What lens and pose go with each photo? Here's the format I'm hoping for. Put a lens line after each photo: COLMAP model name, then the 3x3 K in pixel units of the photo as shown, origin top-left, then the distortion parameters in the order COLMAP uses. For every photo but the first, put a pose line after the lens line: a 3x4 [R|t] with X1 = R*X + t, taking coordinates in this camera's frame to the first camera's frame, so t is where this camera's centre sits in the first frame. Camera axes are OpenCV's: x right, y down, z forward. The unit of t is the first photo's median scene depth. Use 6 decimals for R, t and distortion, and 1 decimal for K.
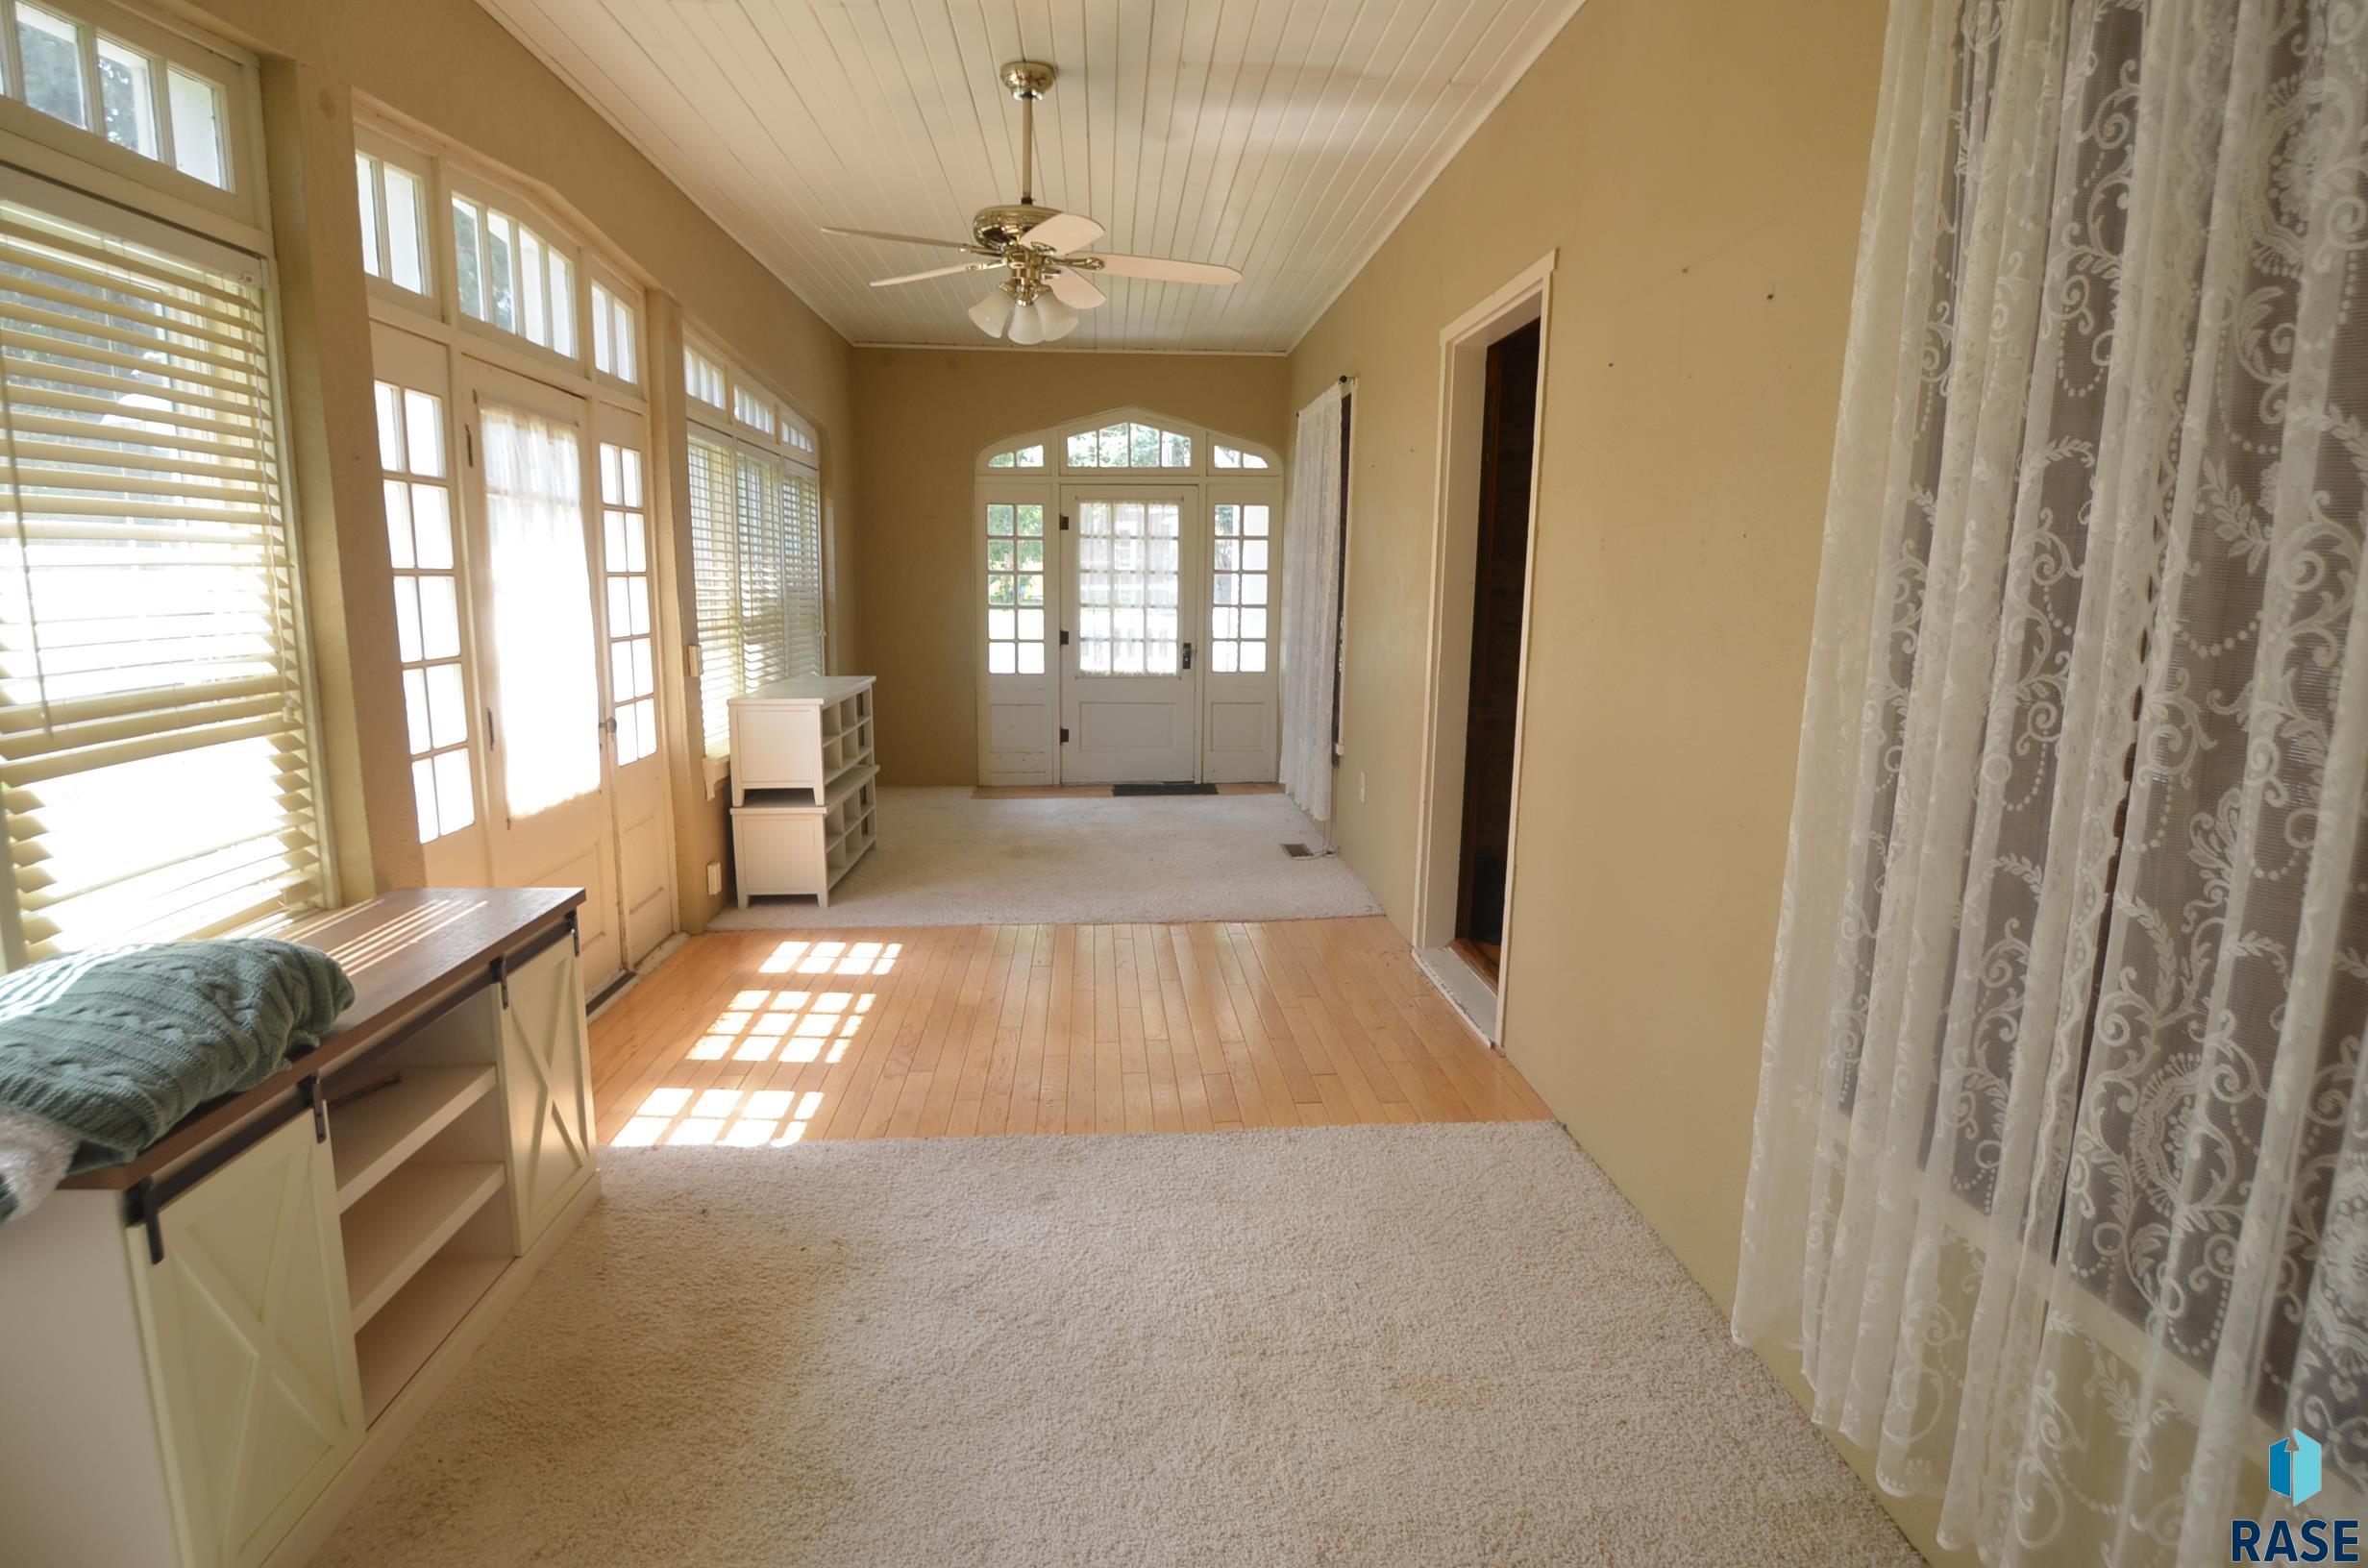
lens RADIAL K [[1341.6, 0, 1179.9], [0, 1341.6, 835.8], [0, 0, 1]] dist [-0.001258, -0.000191]
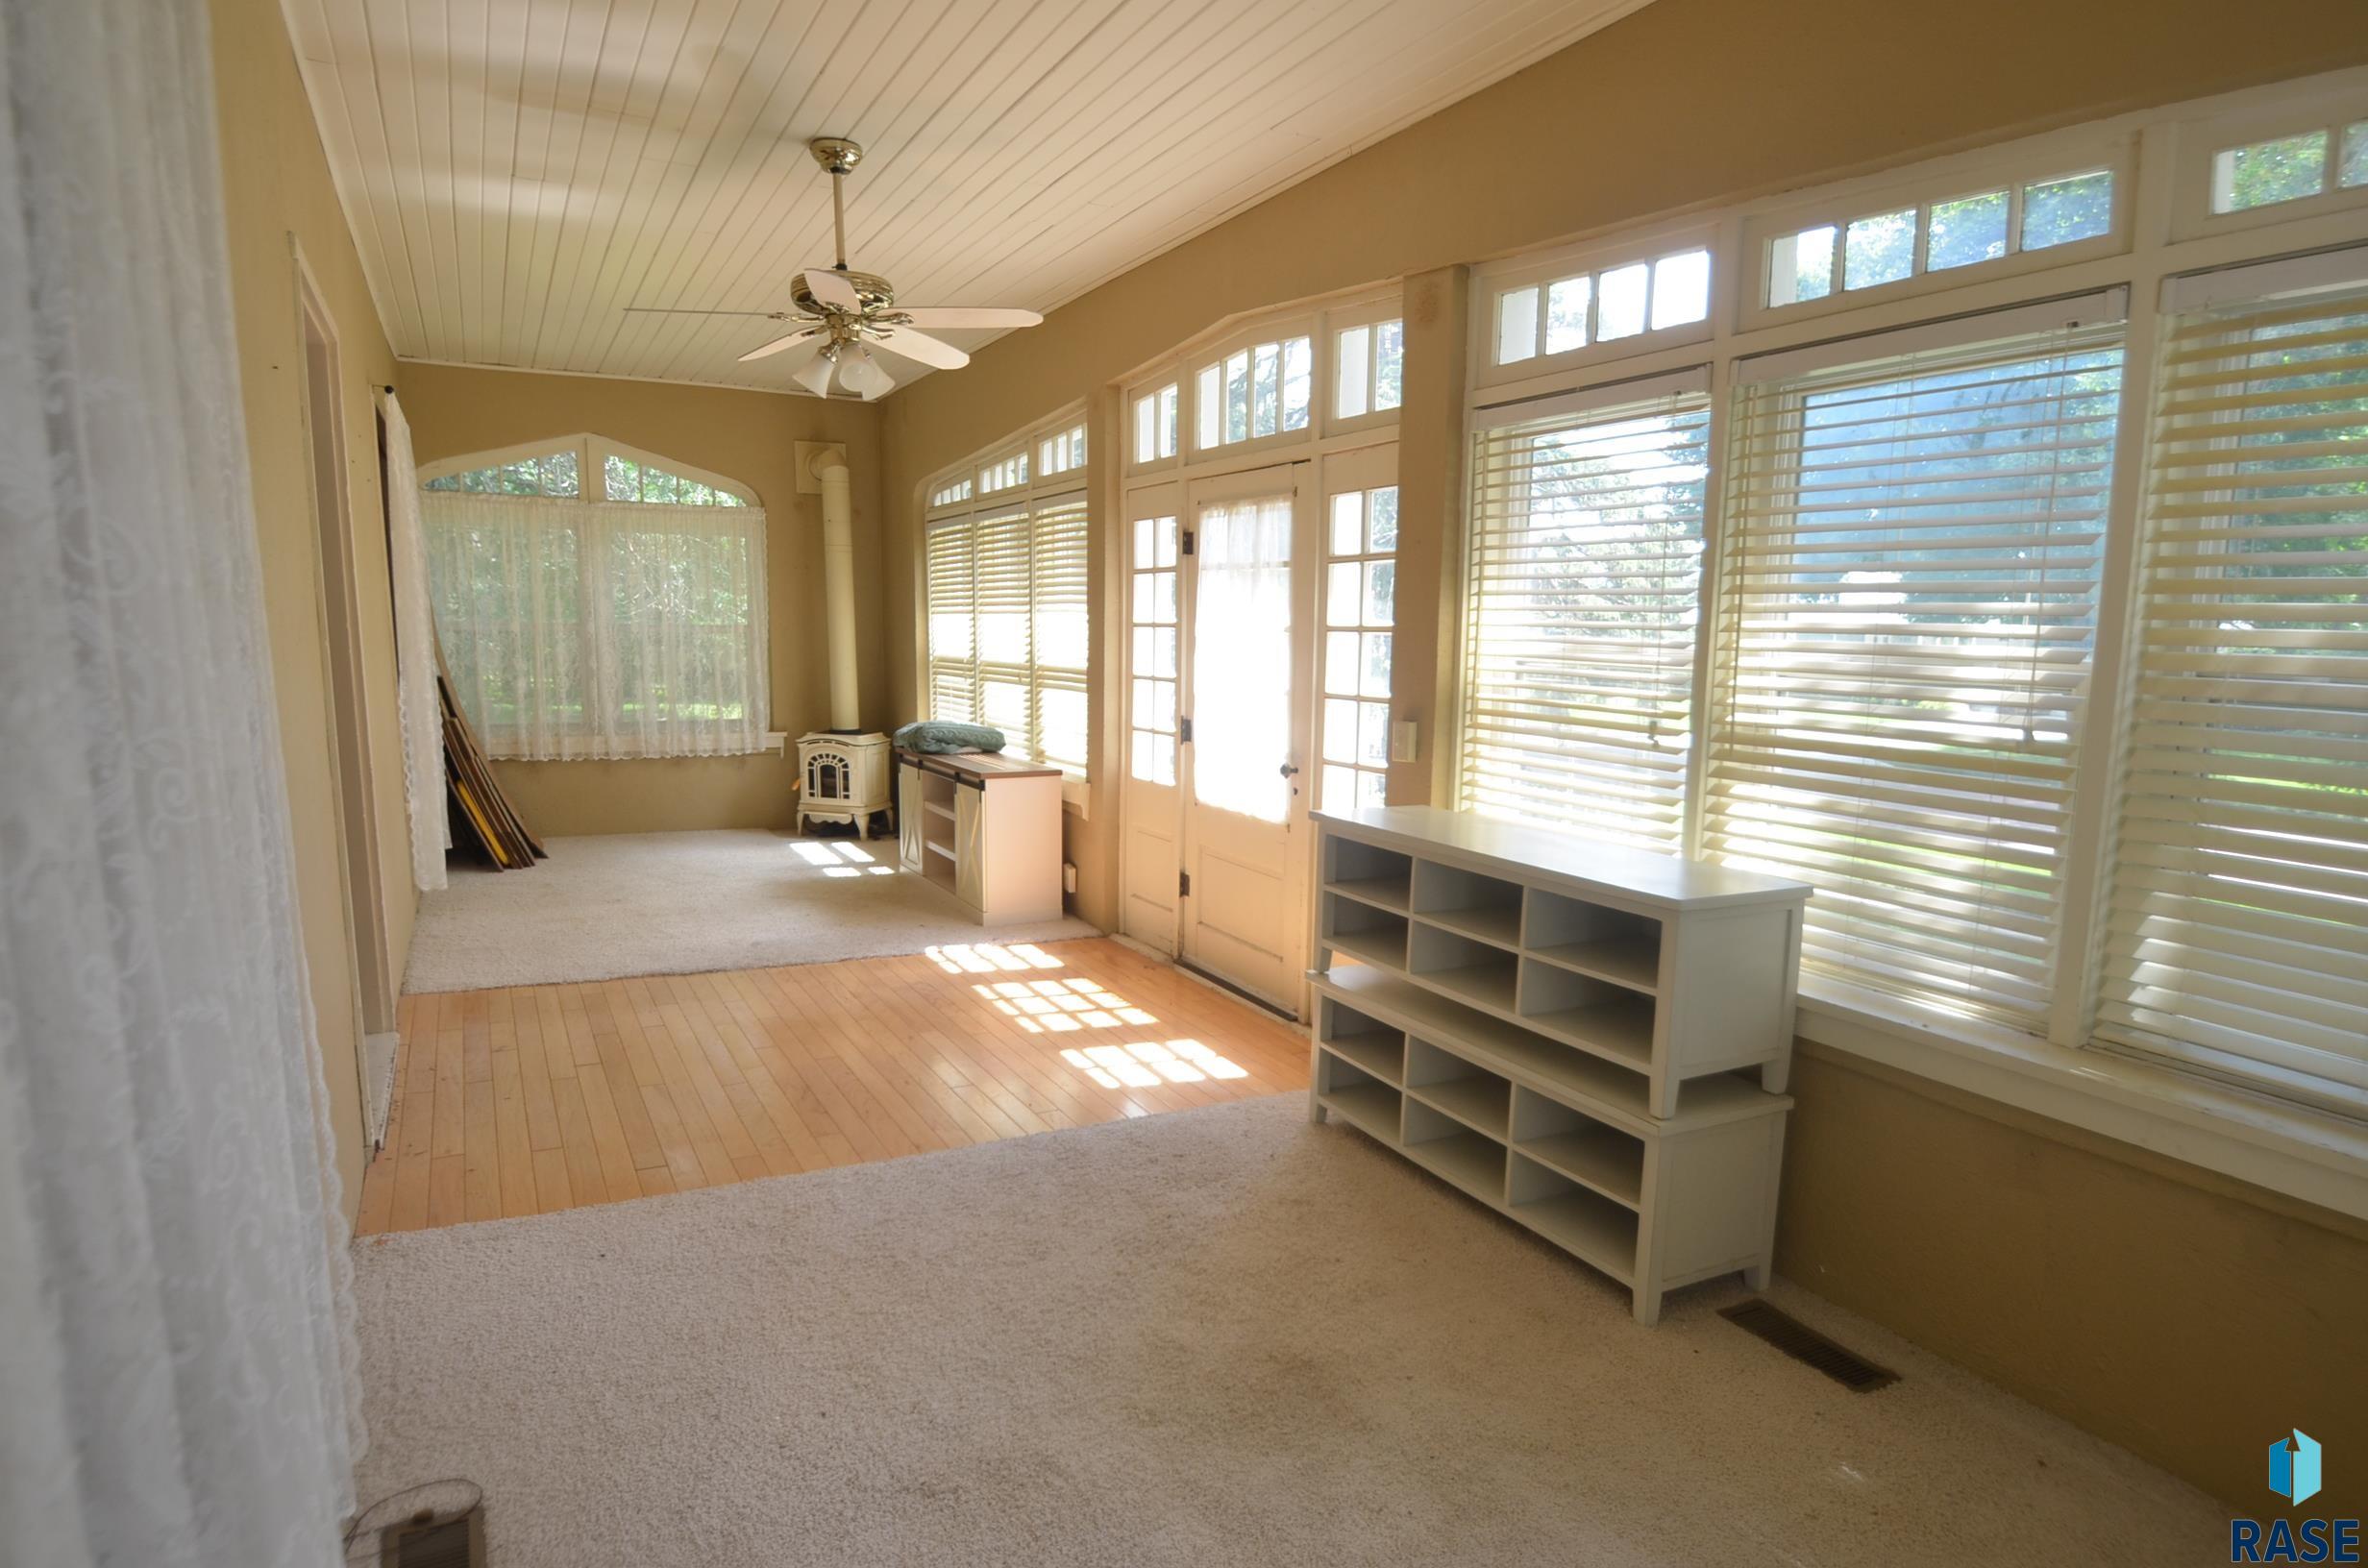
lens RADIAL K [[1341.6, 0, 1179.9], [0, 1341.6, 835.8], [0, 0, 1]] dist [-0.001258, -0.000191]
pose [[-0.910684, 0.042155, -0.410948, 0.090527], [-0.102258, 0.940817, 0.323120, -0.393236], [0.400248, 0.336283, -0.852476, 2.018615]]
